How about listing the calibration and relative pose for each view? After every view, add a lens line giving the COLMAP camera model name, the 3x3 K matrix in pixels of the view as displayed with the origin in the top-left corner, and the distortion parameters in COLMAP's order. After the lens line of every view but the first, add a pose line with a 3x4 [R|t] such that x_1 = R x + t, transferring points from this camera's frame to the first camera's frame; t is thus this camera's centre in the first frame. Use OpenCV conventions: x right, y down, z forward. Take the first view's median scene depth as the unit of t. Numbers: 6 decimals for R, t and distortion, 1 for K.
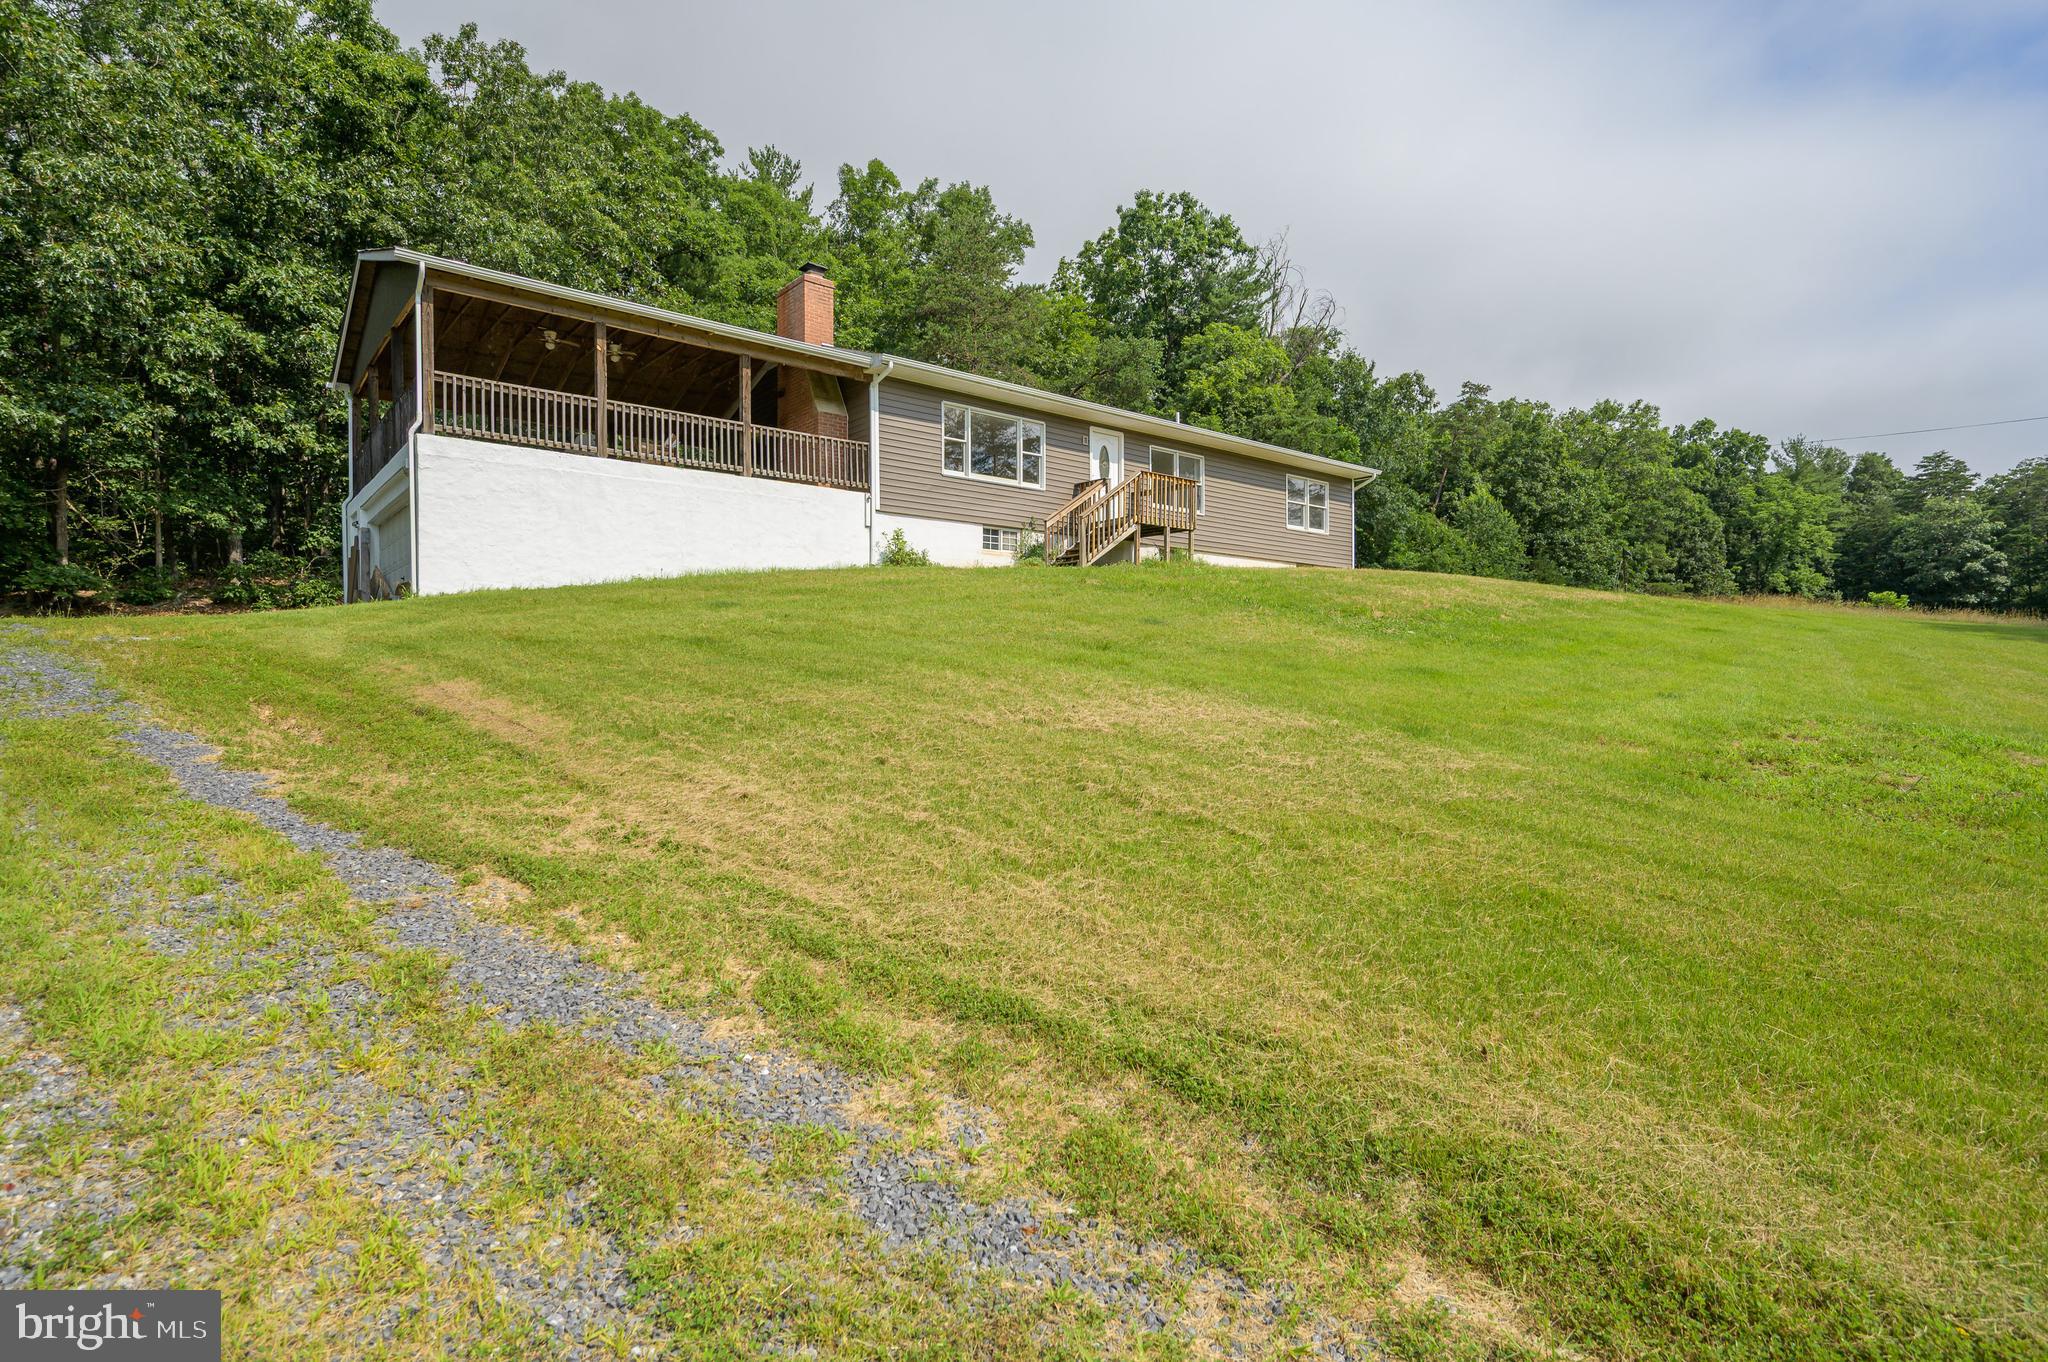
lens RADIAL K [[1044.0, 0, 1011.7], [0, 1044.0, 689.2], [0, 0, 1]] dist [-0.019896, -0.001525]
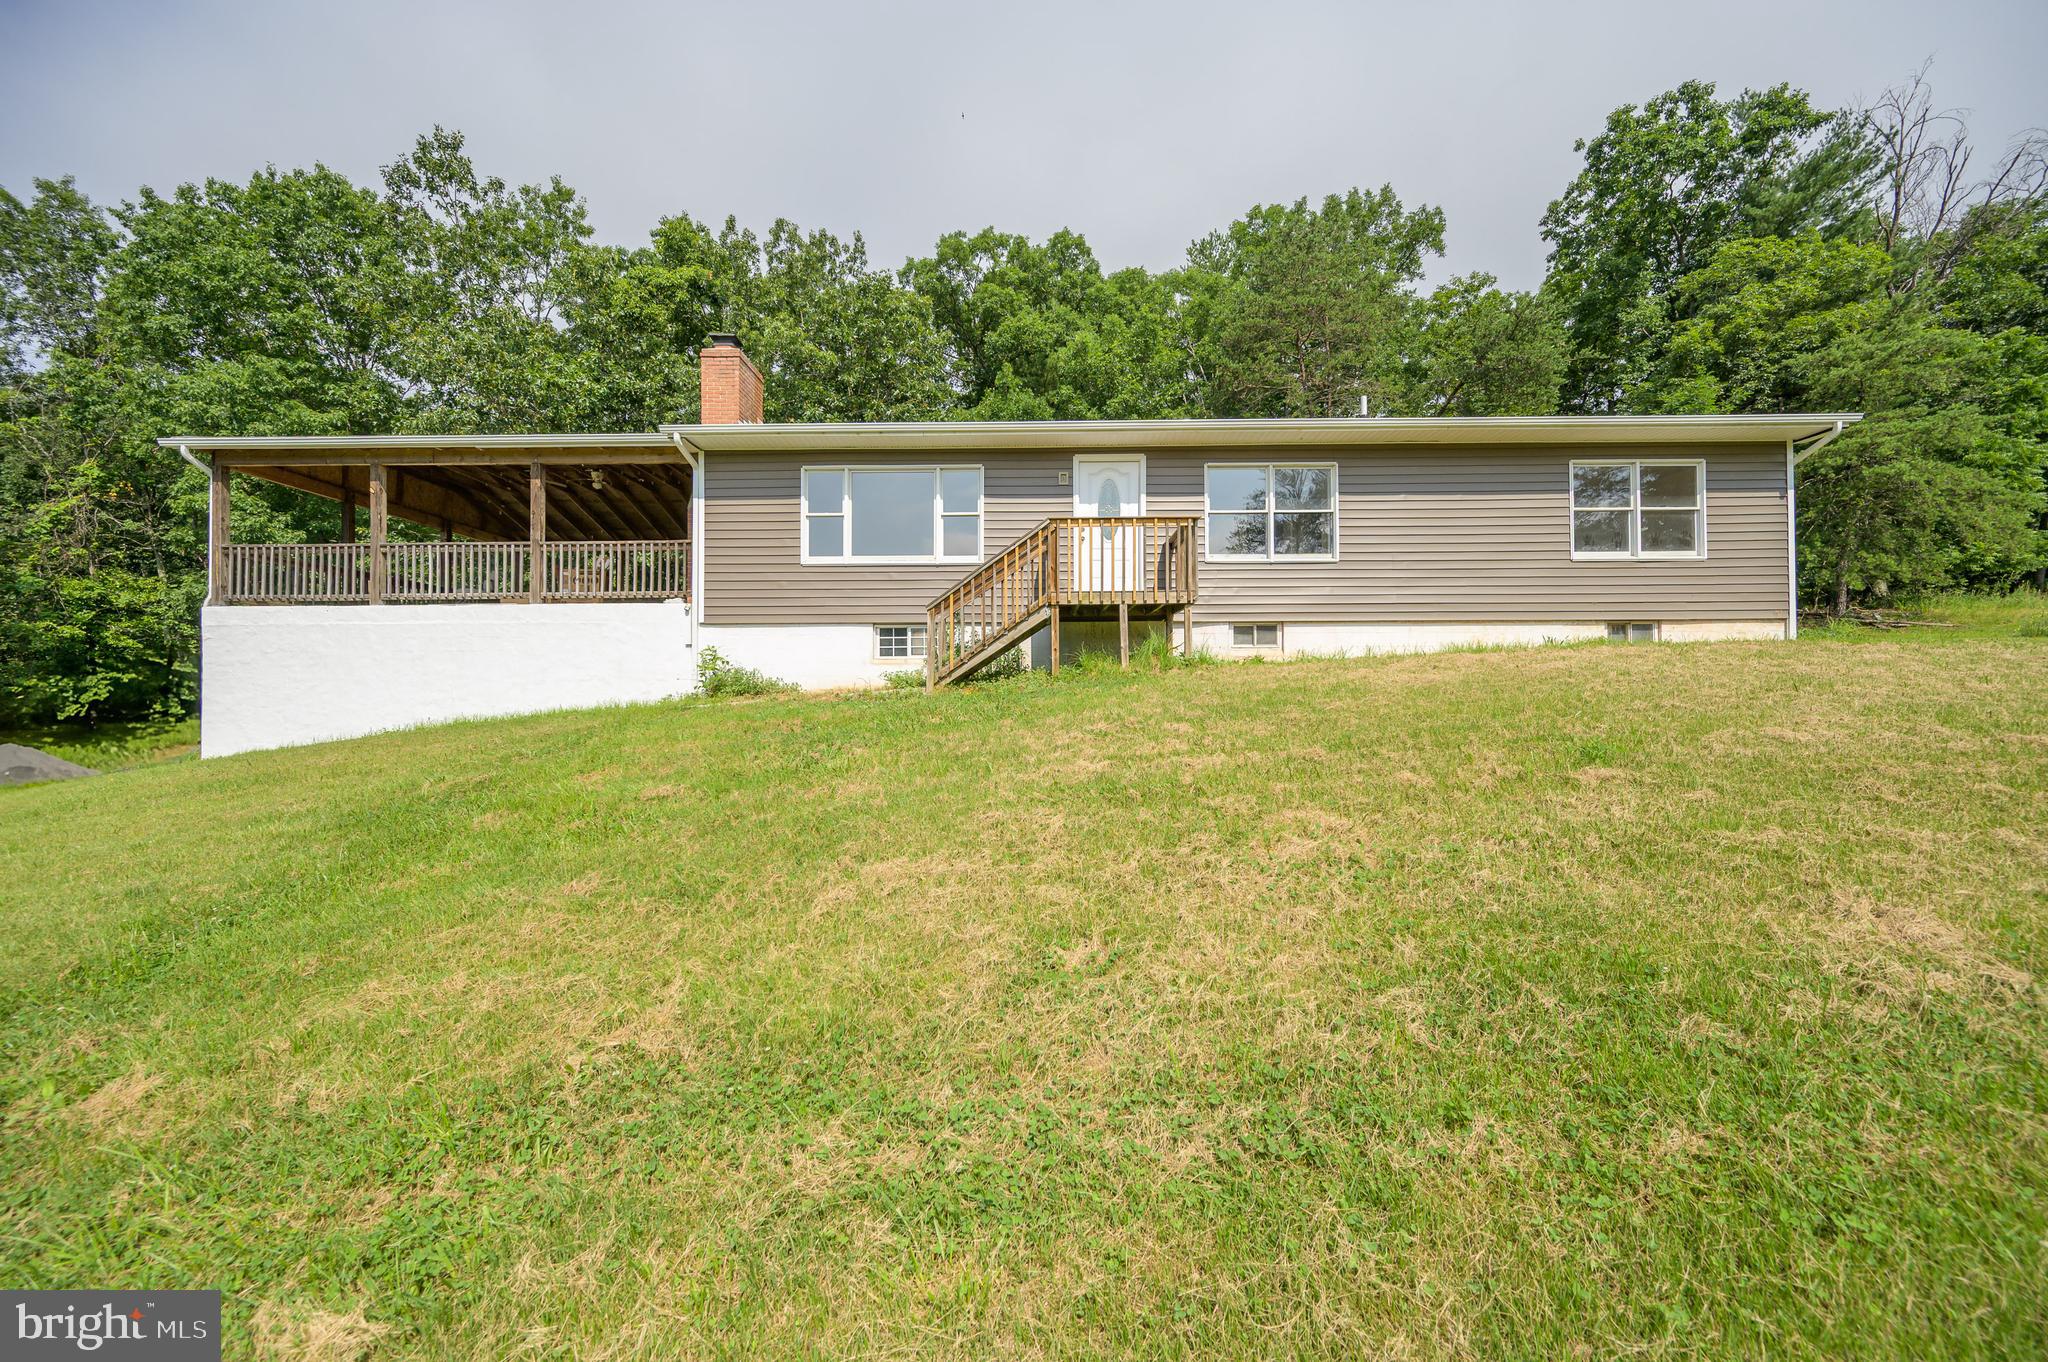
lens RADIAL K [[821.5, 0, 1024.7], [0, 821.5, 667.1], [0, 0, 1]] dist [-0.006856, 0.000880]
pose [[0.755556, -0.022496, -0.654697, 0.386049], [-0.001985, 0.999327, -0.036629, -0.098104], [0.655081, 0.028975, 0.755003, 0.585669]]
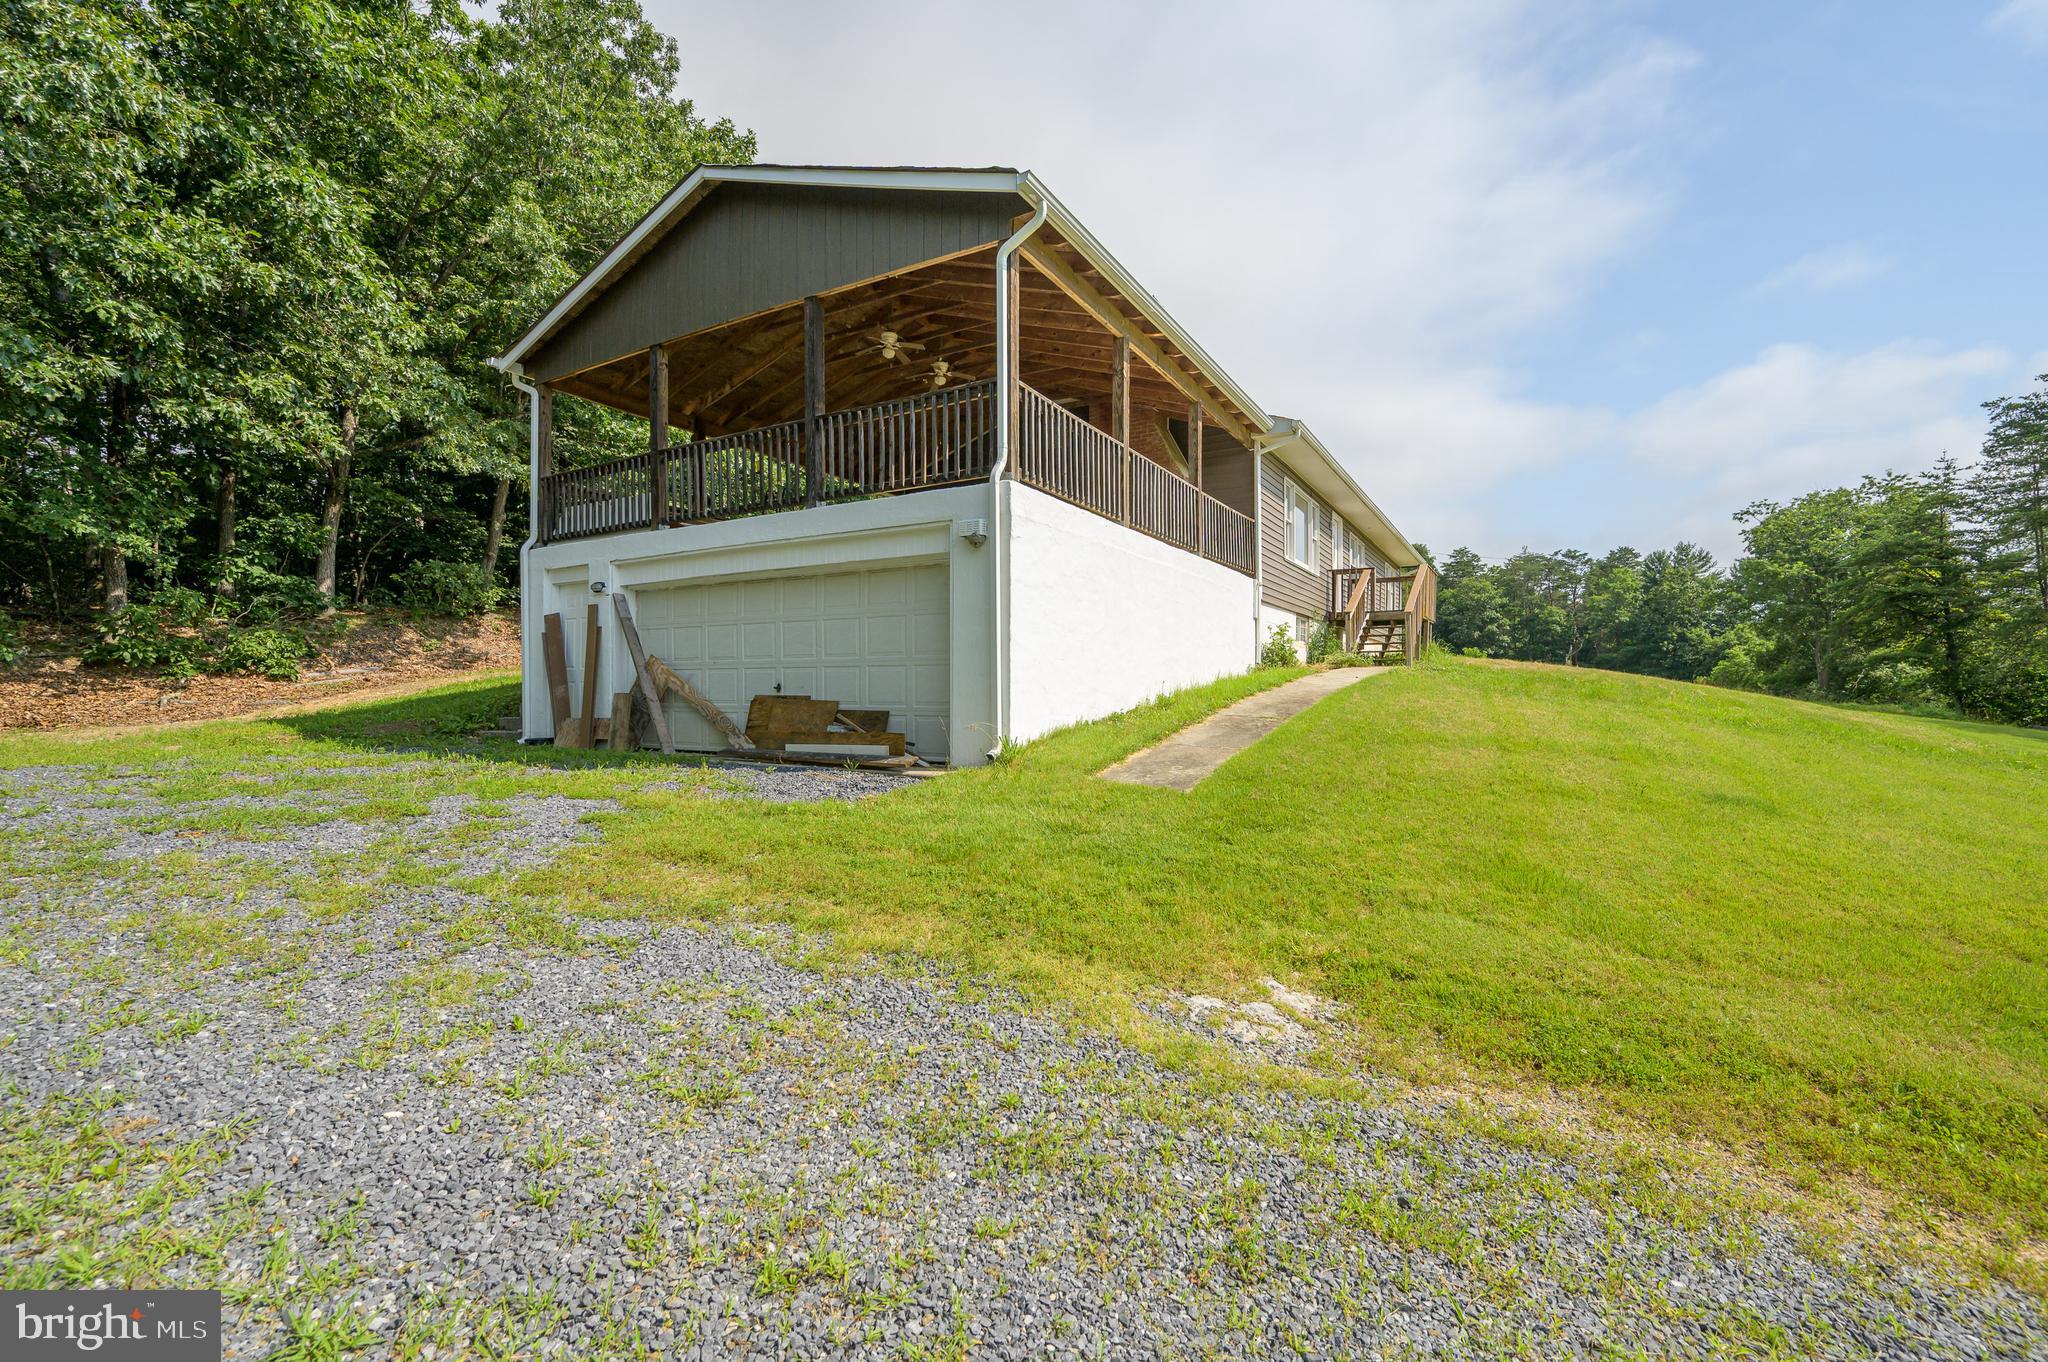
lens RADIAL K [[873.3, 0, 1019.6], [0, 873.3, 691.0], [0, 0, 1]] dist [-0.000861, -0.000093]
pose [[0.938498, 0.006532, 0.345224, -0.477986], [-0.003167, 0.999942, -0.010310, -0.074587], [-0.345271, 0.008583, 0.938464, 0.328805]]
